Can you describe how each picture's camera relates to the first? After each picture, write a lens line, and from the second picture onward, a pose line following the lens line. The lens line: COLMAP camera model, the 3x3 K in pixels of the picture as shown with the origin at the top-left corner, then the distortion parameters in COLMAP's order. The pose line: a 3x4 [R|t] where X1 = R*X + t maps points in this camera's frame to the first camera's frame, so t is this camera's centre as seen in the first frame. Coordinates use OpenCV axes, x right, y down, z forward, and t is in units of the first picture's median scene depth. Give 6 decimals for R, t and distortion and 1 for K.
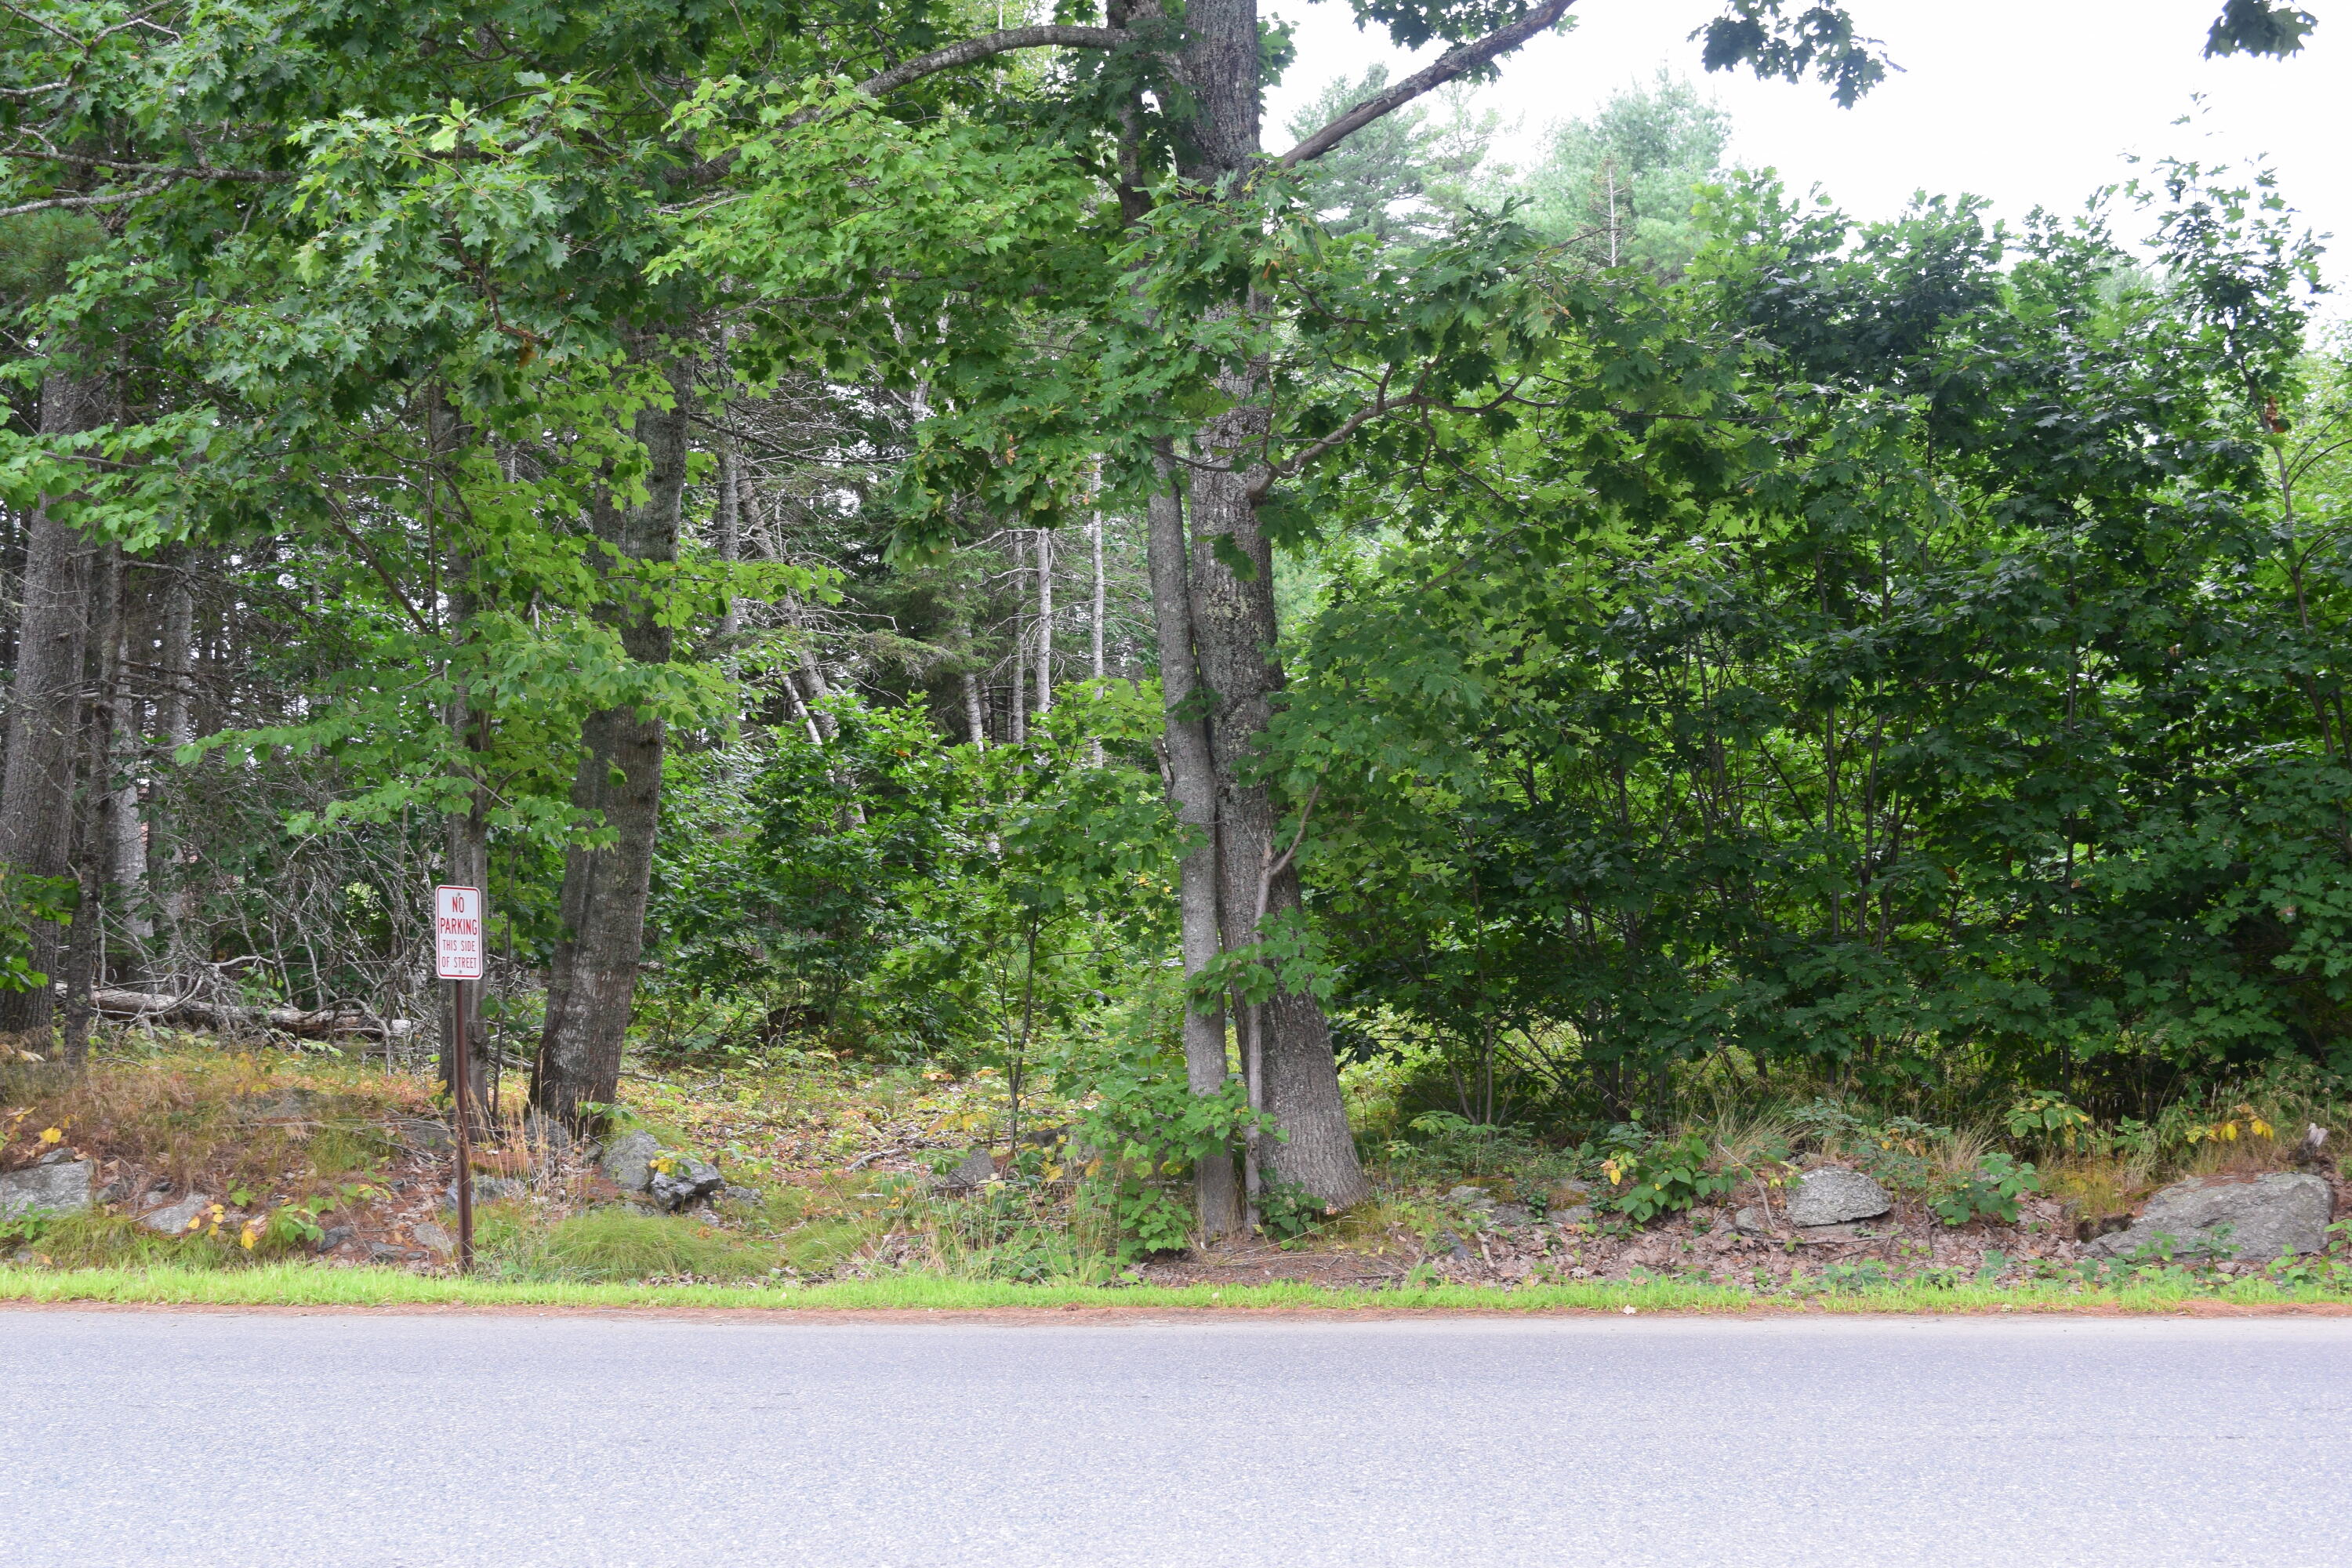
lens RADIAL K [[3045.9, 0, 1175.8], [0, 3045.9, 783.5], [0, 0, 1]] dist [-0.005683, 0.000000]
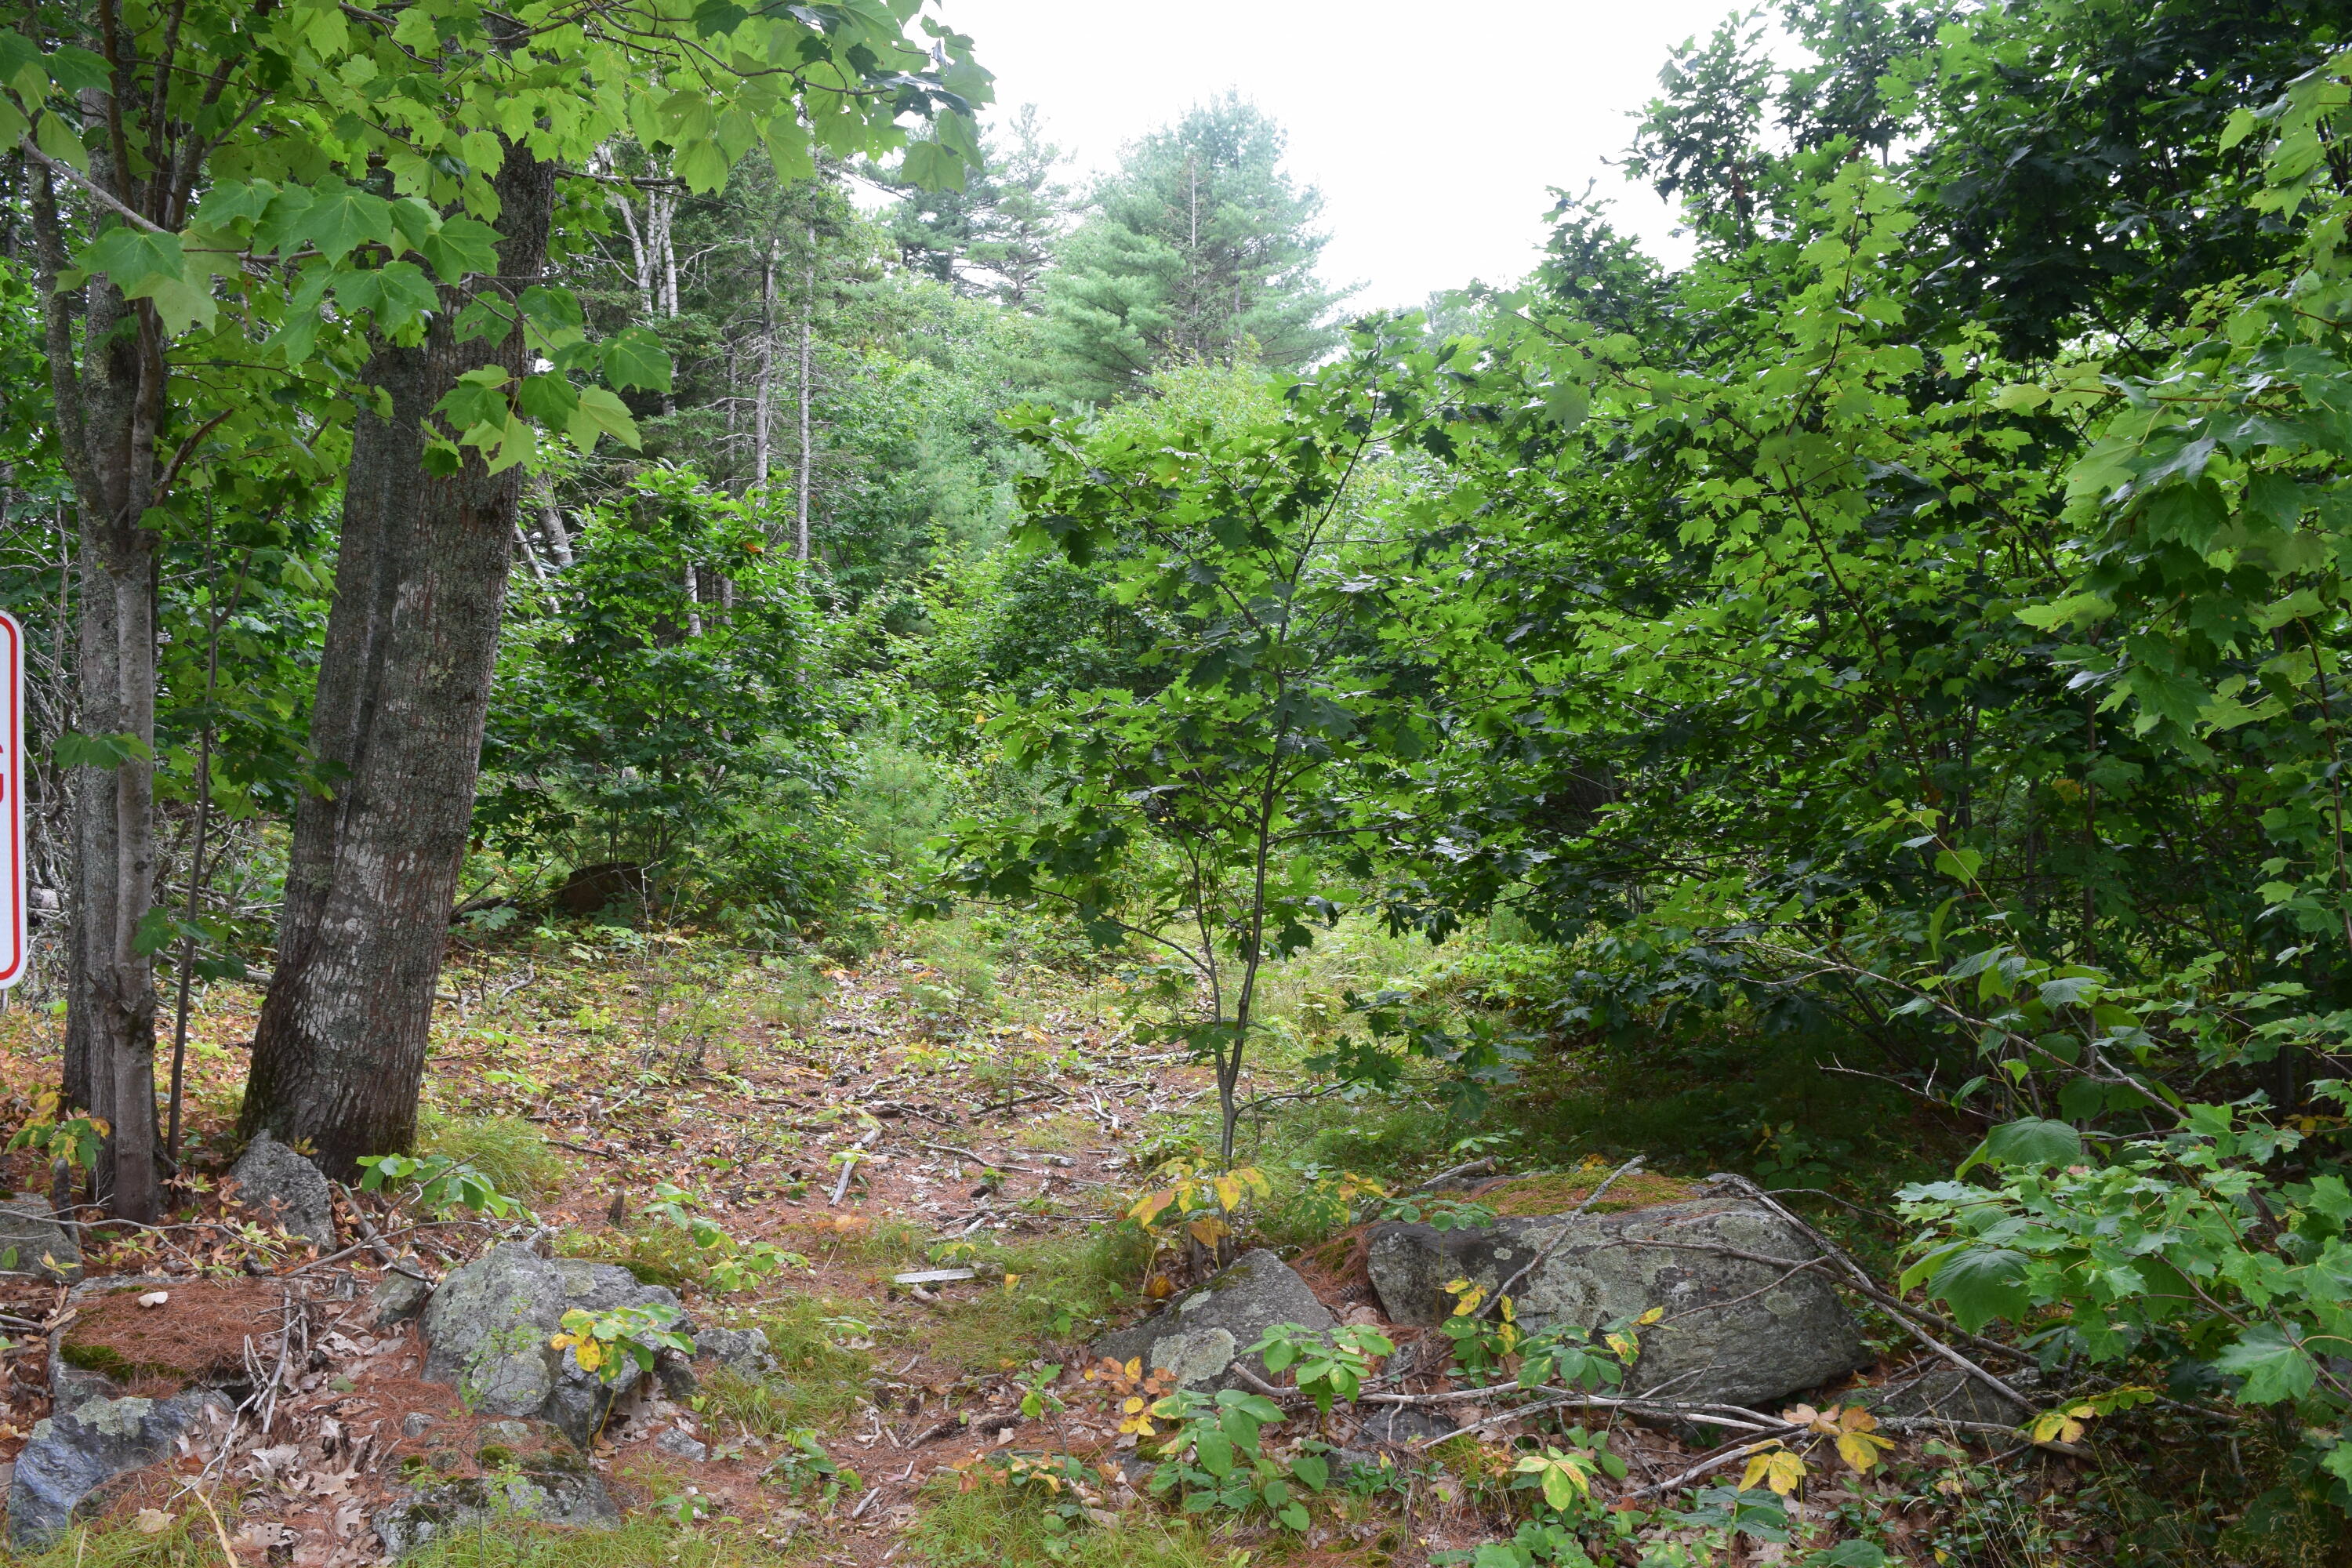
lens RADIAL K [[2012.9, 0, 1176.8], [0, 2012.9, 784.0], [0, 0, 1]] dist [-0.058975, -0.003966]
pose [[0.974928, 0.019021, 0.221705, -0.098263], [-0.031286, 0.998160, 0.051938, 0.020975], [-0.220309, -0.057572, 0.973730, 0.469010]]
